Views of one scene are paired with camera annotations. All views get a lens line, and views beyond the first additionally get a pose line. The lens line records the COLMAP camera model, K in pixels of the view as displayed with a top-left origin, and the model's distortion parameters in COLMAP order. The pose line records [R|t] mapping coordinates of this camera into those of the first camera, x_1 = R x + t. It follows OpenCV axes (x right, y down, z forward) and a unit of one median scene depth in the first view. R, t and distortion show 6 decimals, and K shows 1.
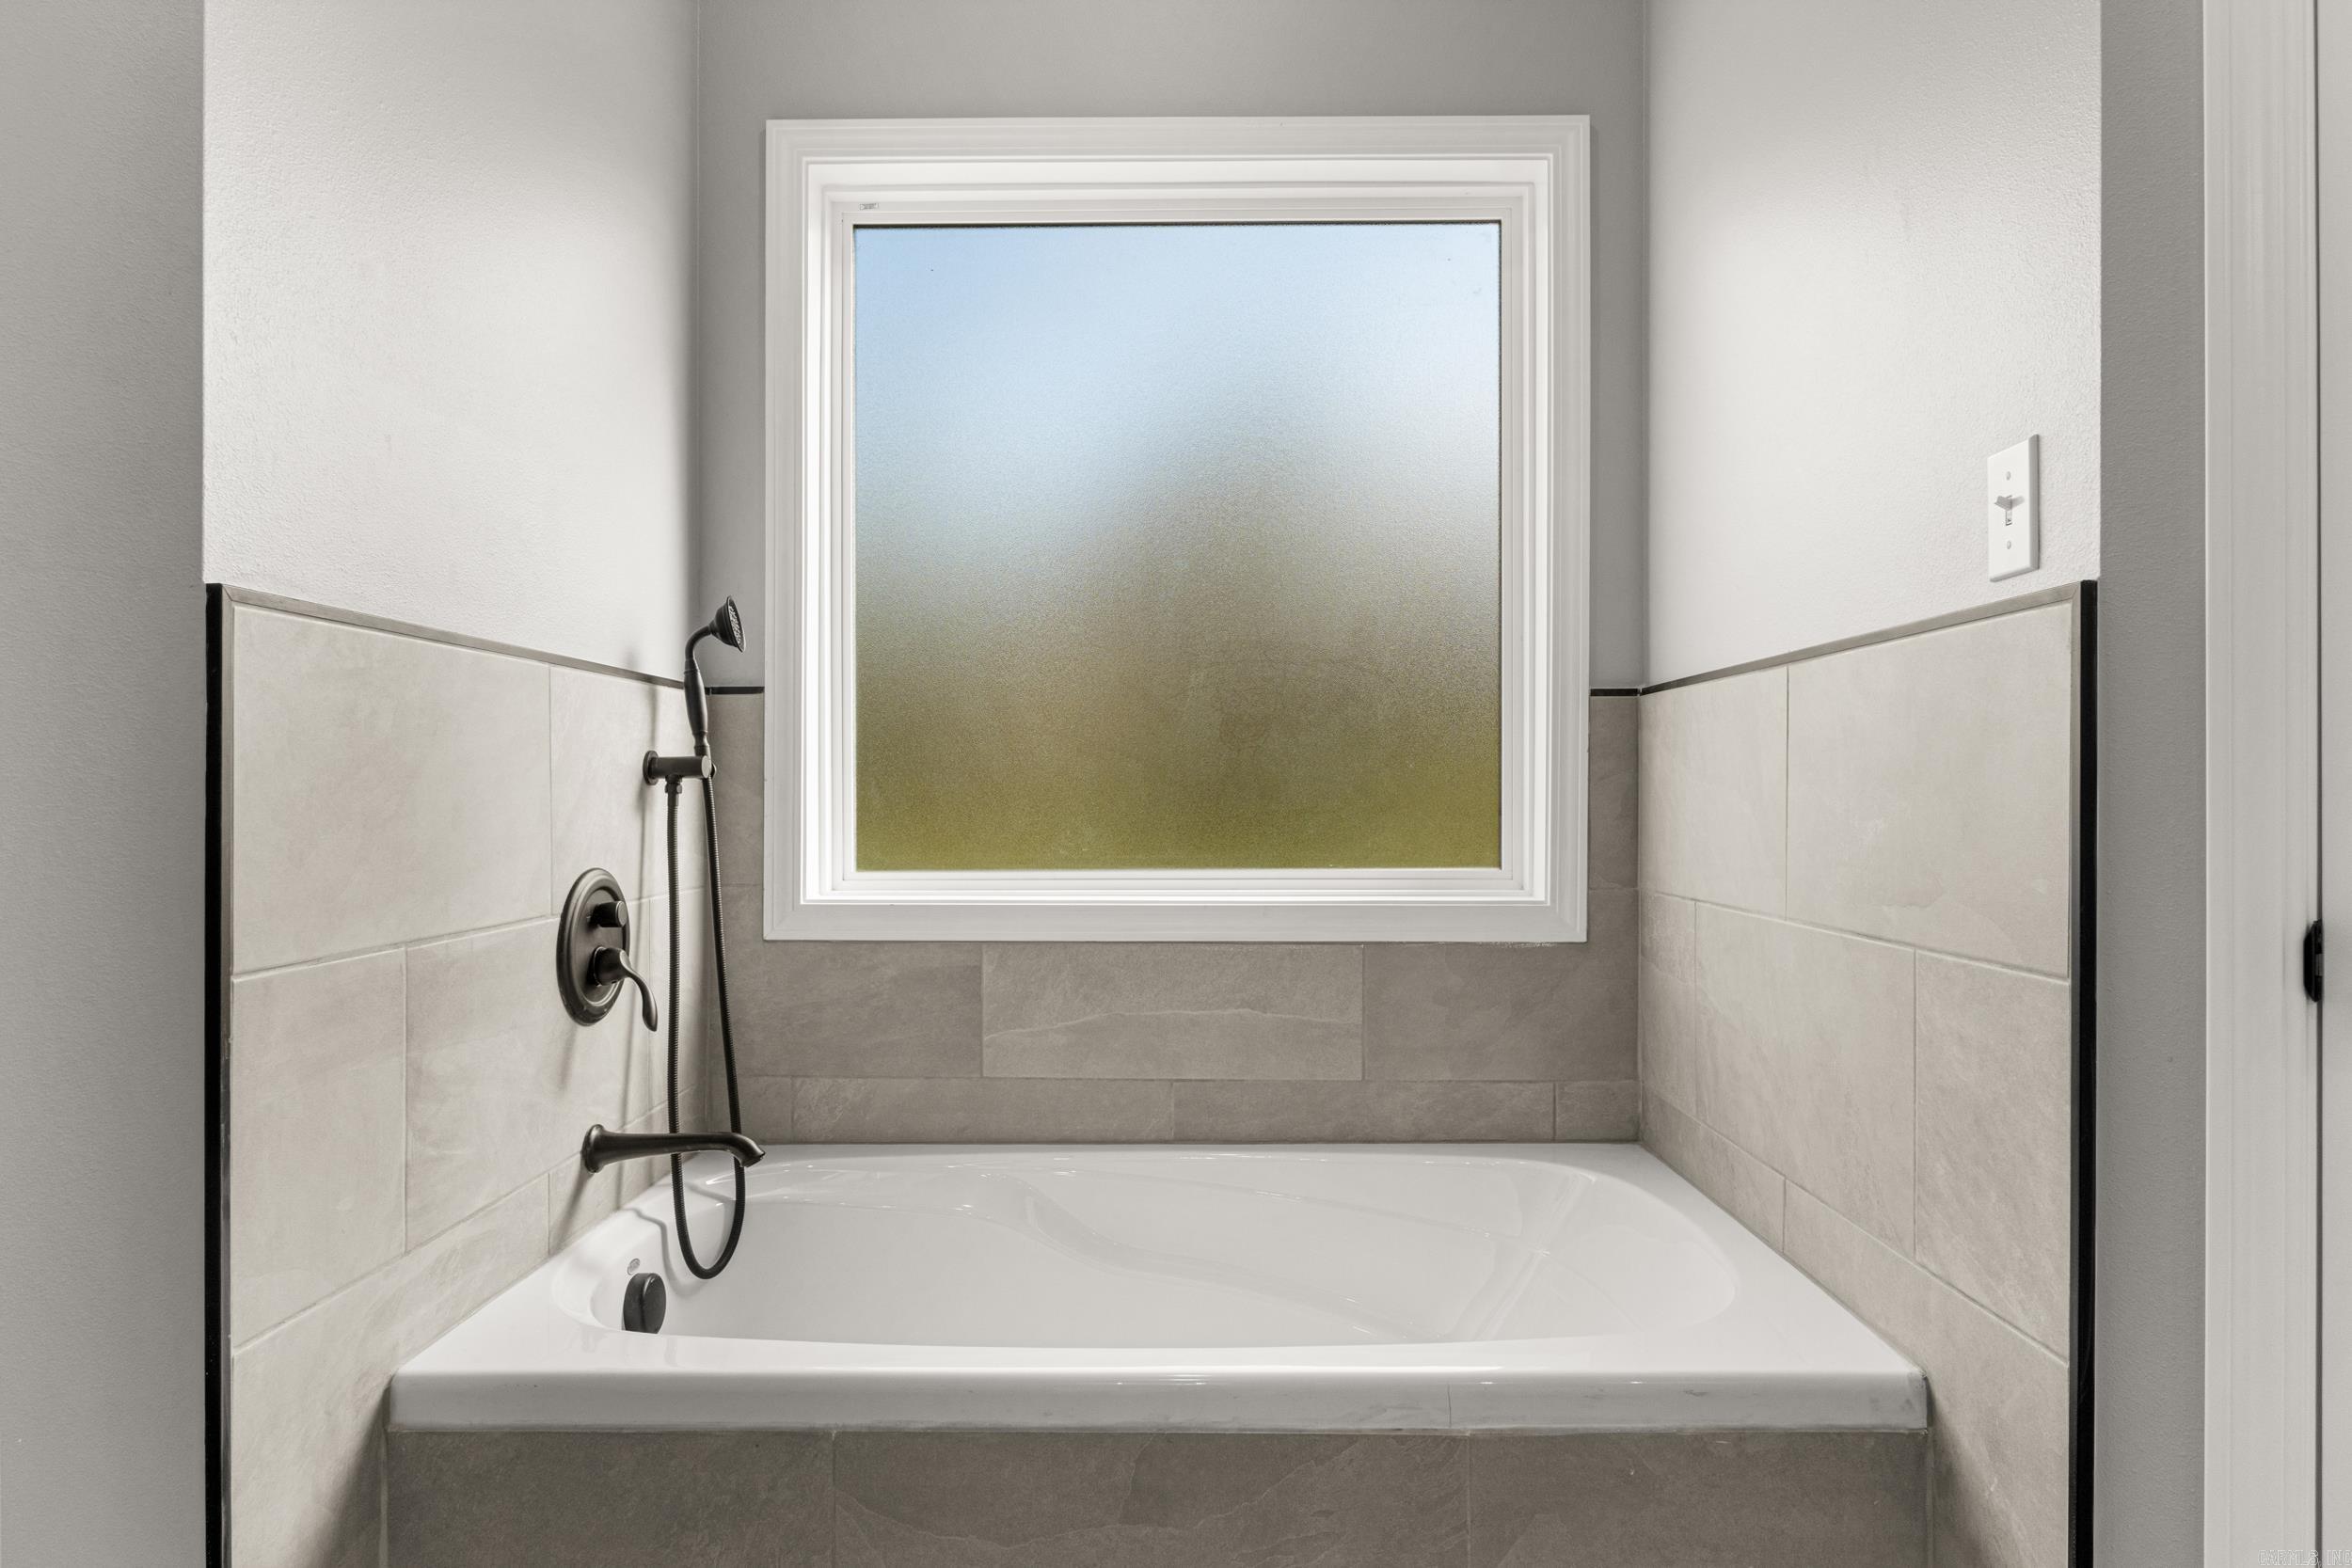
lens RADIAL K [[1402.3, 0, 1177.1], [0, 1402.3, 792.0], [0, 0, 1]] dist [0.002971, 0.000295]
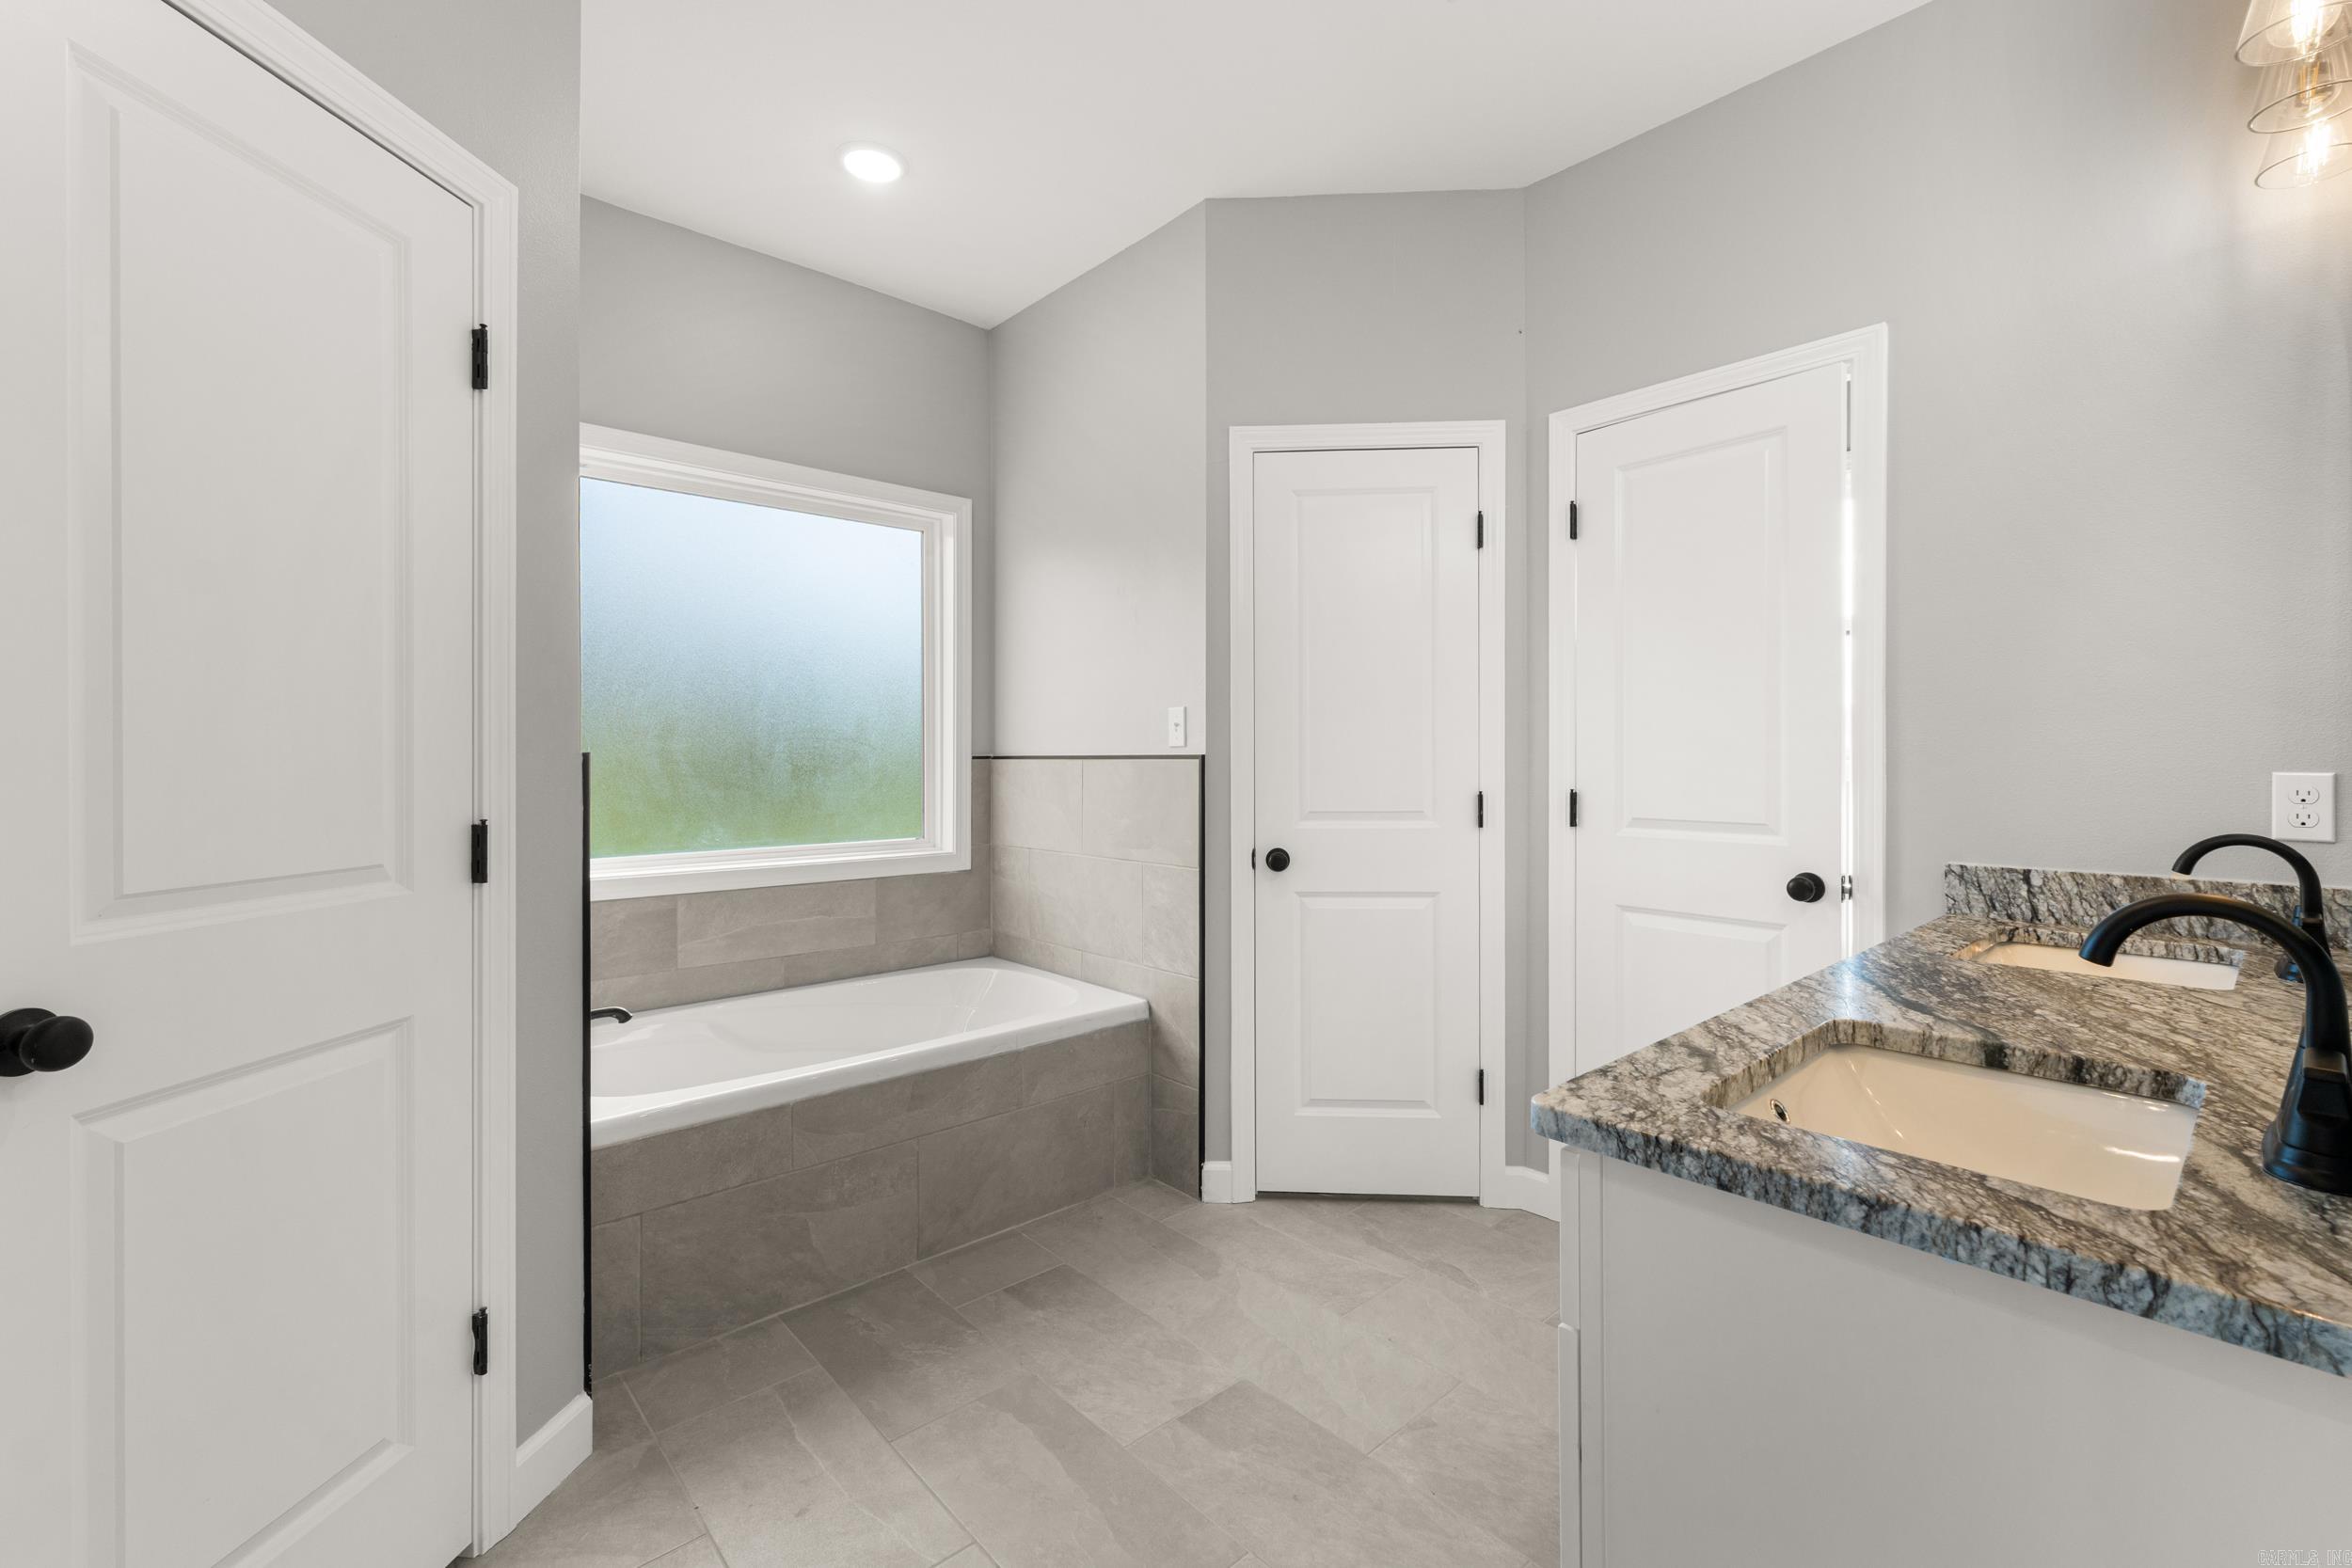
lens RADIAL K [[1007.0, 0, 1182.7], [0, 1007.0, 766.3], [0, 0, 1]] dist [0.001824, 0.000059]
pose [[0.733100, -0.006233, 0.680092, -0.550149], [-0.000304, 0.999955, 0.009493, -0.072534], [-0.680120, -0.007166, 0.733065, -0.403293]]
